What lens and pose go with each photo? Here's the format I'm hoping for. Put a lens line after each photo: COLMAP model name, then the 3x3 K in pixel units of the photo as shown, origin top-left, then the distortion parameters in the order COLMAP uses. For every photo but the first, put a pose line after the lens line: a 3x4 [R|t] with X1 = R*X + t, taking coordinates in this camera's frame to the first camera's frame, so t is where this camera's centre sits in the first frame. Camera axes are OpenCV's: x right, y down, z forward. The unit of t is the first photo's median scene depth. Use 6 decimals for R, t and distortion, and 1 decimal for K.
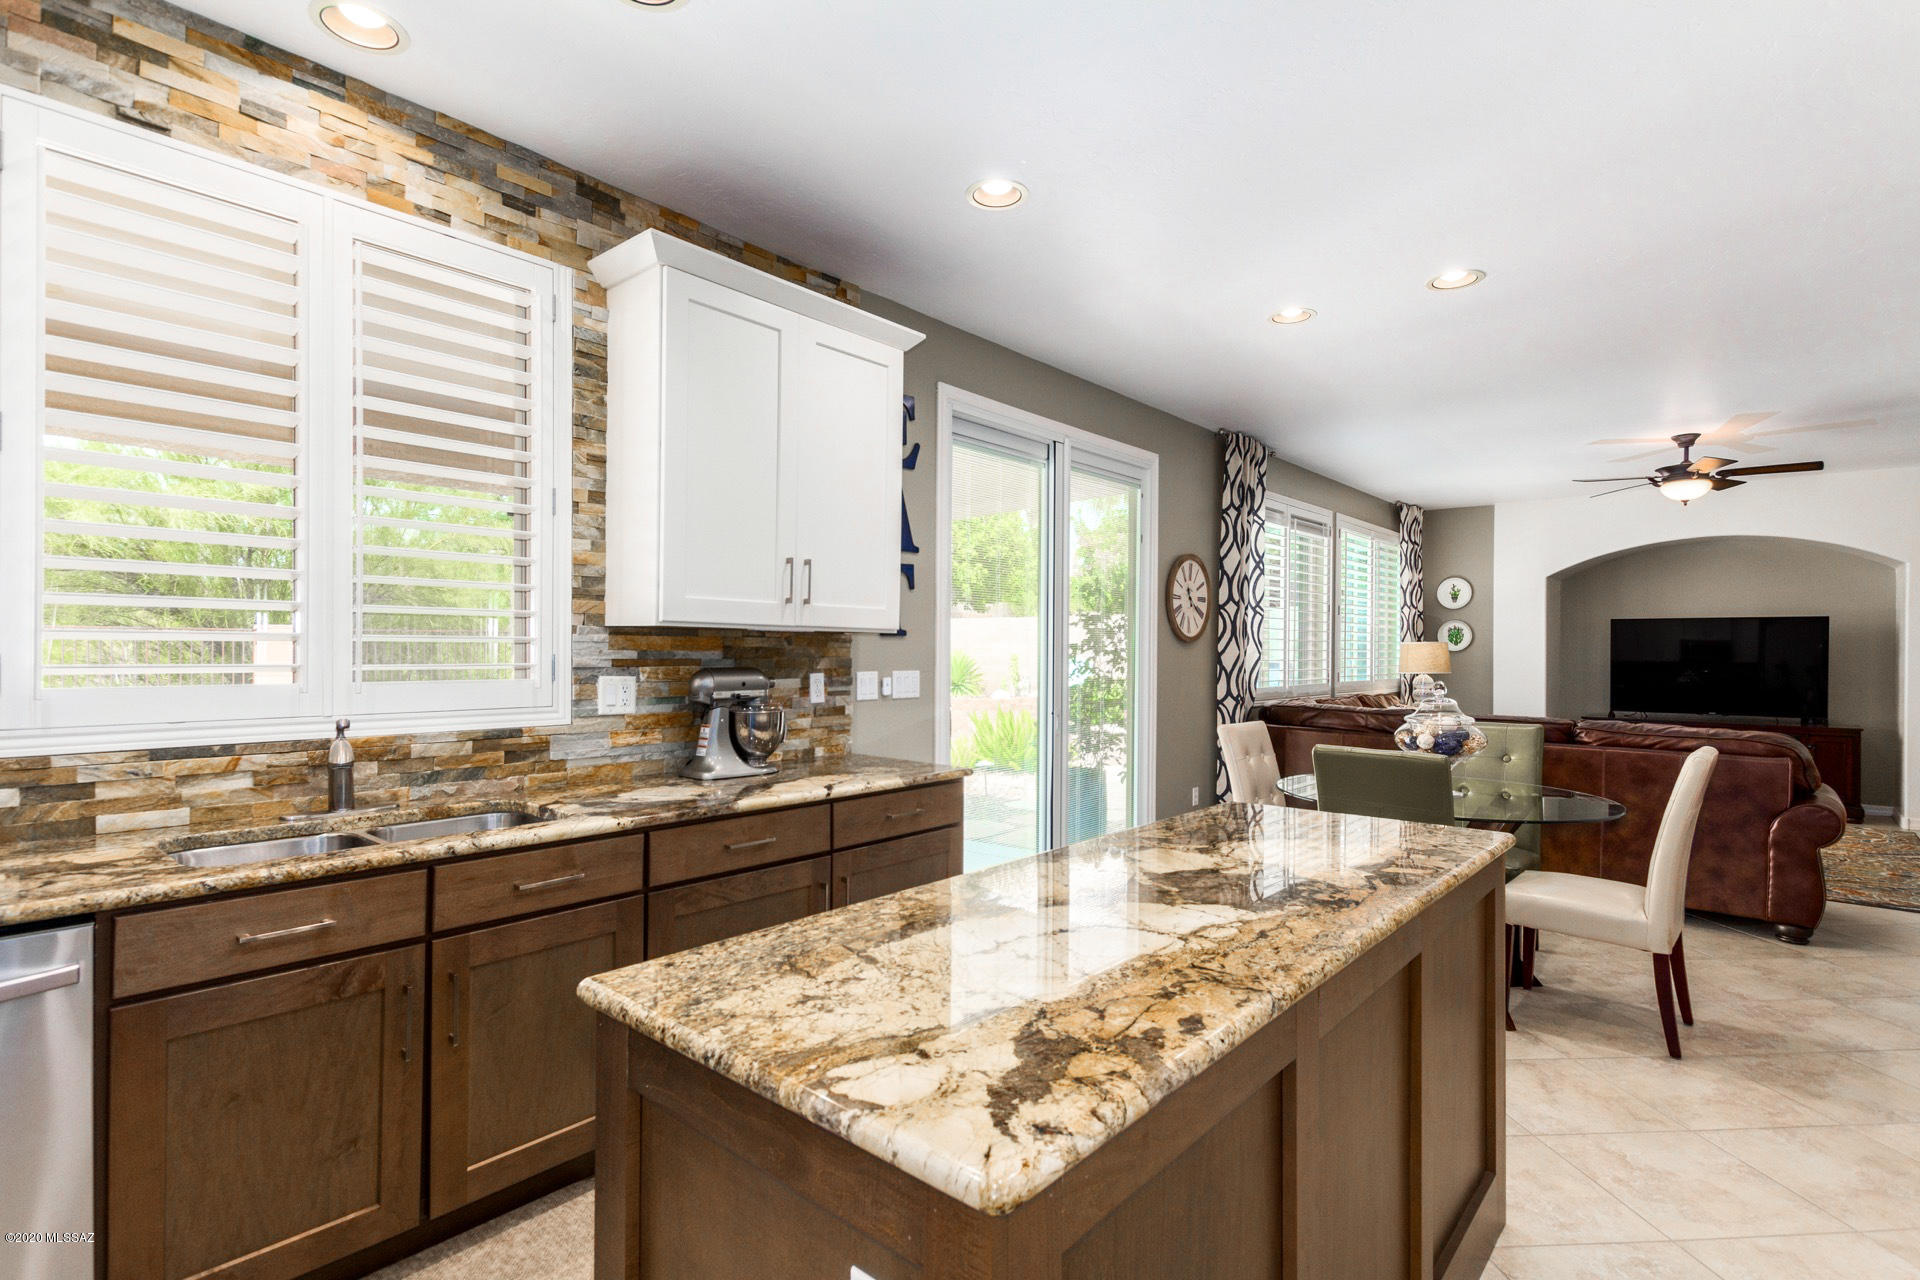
lens RADIAL K [[930.3, 0, 970.7], [0, 930.3, 652.7], [0, 0, 1]] dist [0.014446, -0.005598]
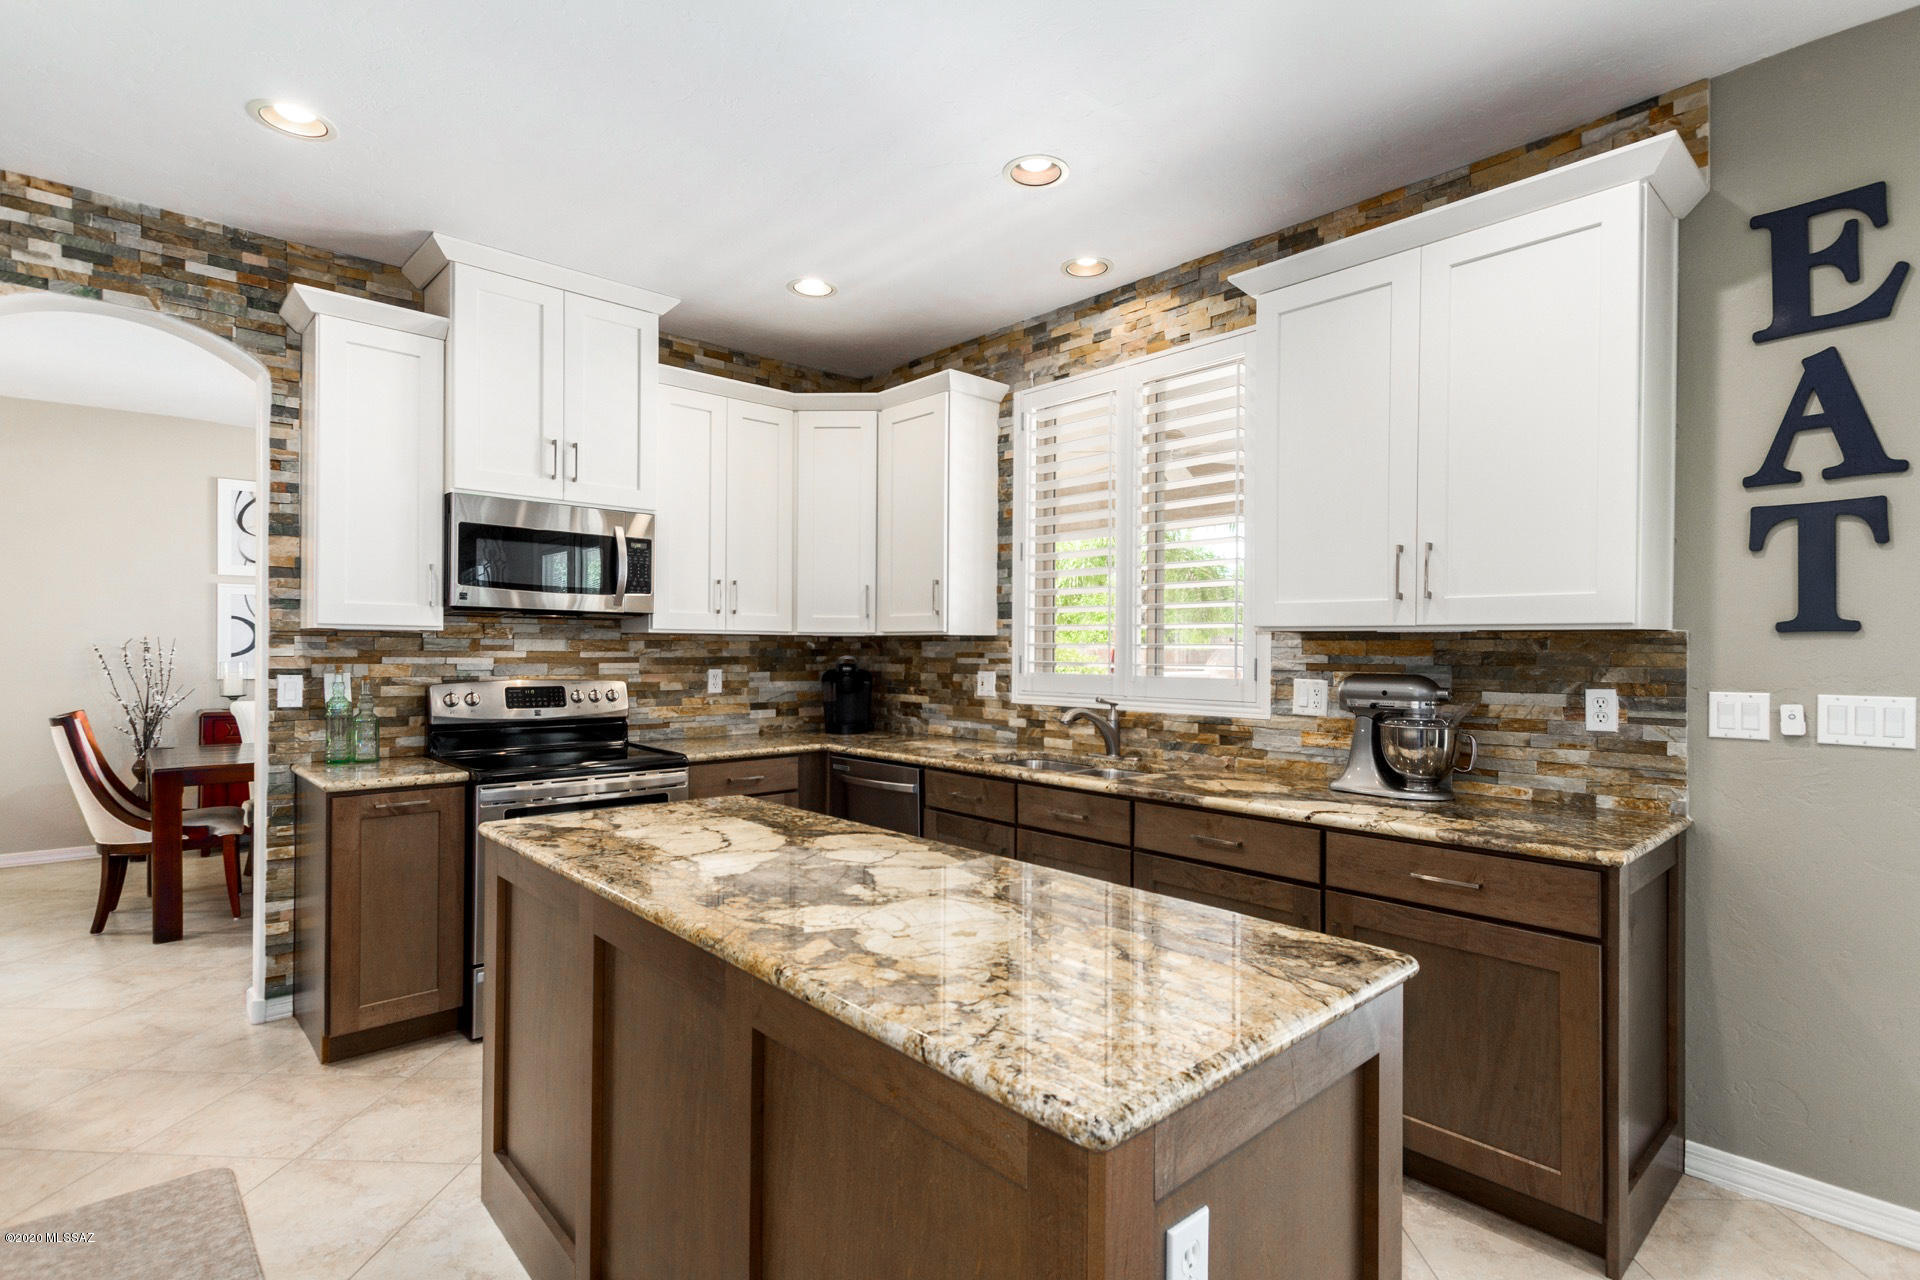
lens RADIAL K [[930.3, 0, 956.8], [0, 930.3, 650.8], [0, 0, 1]] dist [0.014446, -0.005598]
pose [[-0.125792, -0.006192, -0.992037, 0.719424], [-0.009640, 0.999941, -0.005019, 0.001798], [0.992010, 0.008932, -0.125845, 0.733993]]
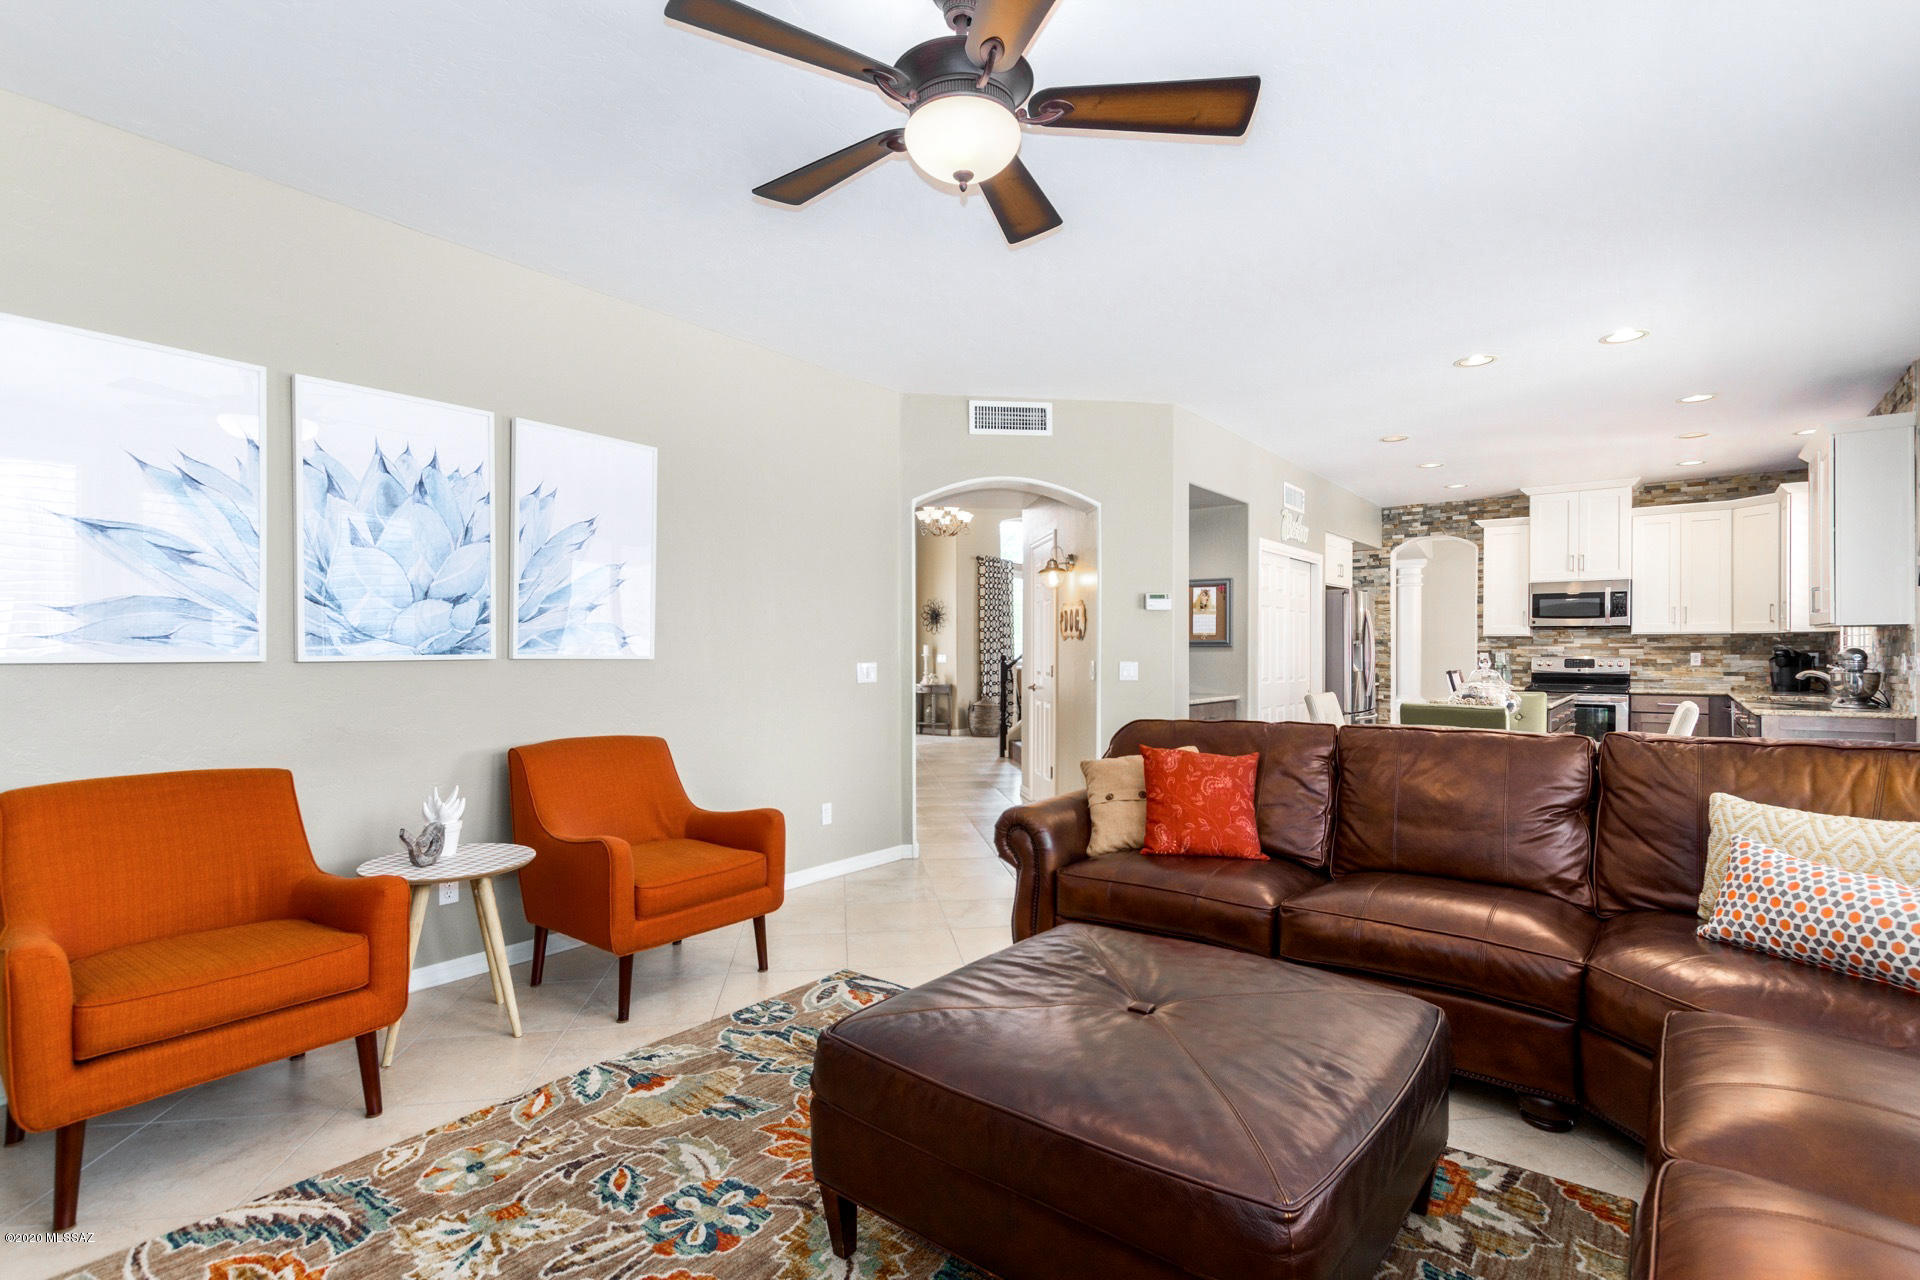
lens RADIAL K [[930.3, 0, 965.3], [0, 930.3, 659.0], [0, 0, 1]] dist [0.014446, -0.005598]
pose [[-0.998149, -0.006623, -0.060457, 1.648601], [-0.007316, 0.999910, 0.011253, 0.031274], [0.060377, 0.011674, -0.998107, 2.852657]]
